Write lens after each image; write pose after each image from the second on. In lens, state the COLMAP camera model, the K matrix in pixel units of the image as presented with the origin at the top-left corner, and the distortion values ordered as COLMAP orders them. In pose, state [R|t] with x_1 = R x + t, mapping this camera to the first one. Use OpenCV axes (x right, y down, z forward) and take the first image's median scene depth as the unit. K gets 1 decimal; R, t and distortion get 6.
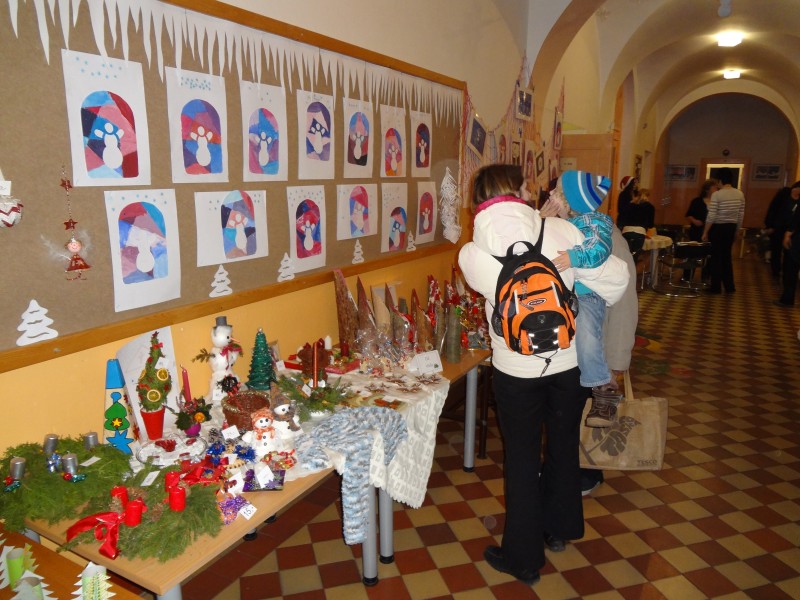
lens RADIAL K [[578.4, 0, 397.0], [0, 578.4, 280.0], [0, 0, 1]] dist [-0.028046, -0.013438]
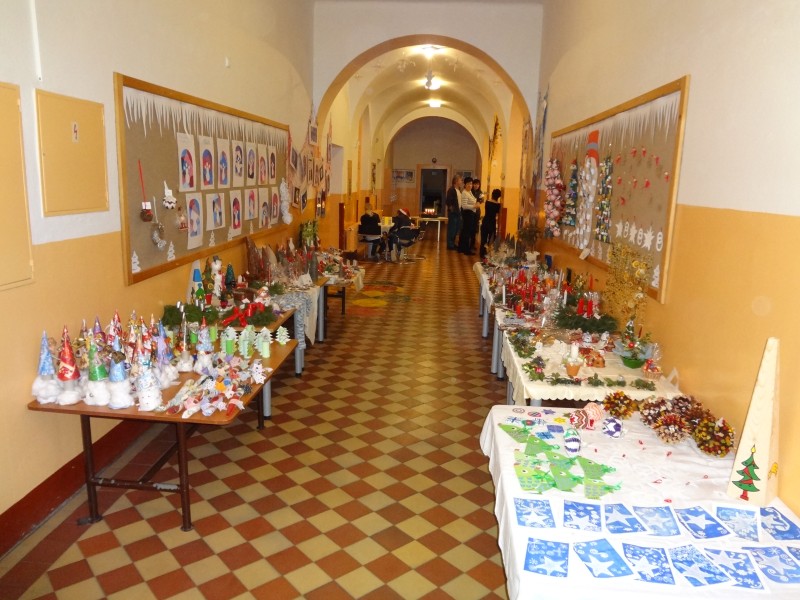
lens RADIAL K [[610.5, 0, 400.1], [0, 610.5, 301.3], [0, 0, 1]] dist [-0.041190, -0.005234]
pose [[0.897607, -0.079032, 0.433654, -0.492794], [0.067092, 0.996829, 0.042797, 0.129505], [-0.435661, -0.009320, 0.900063, -0.889830]]
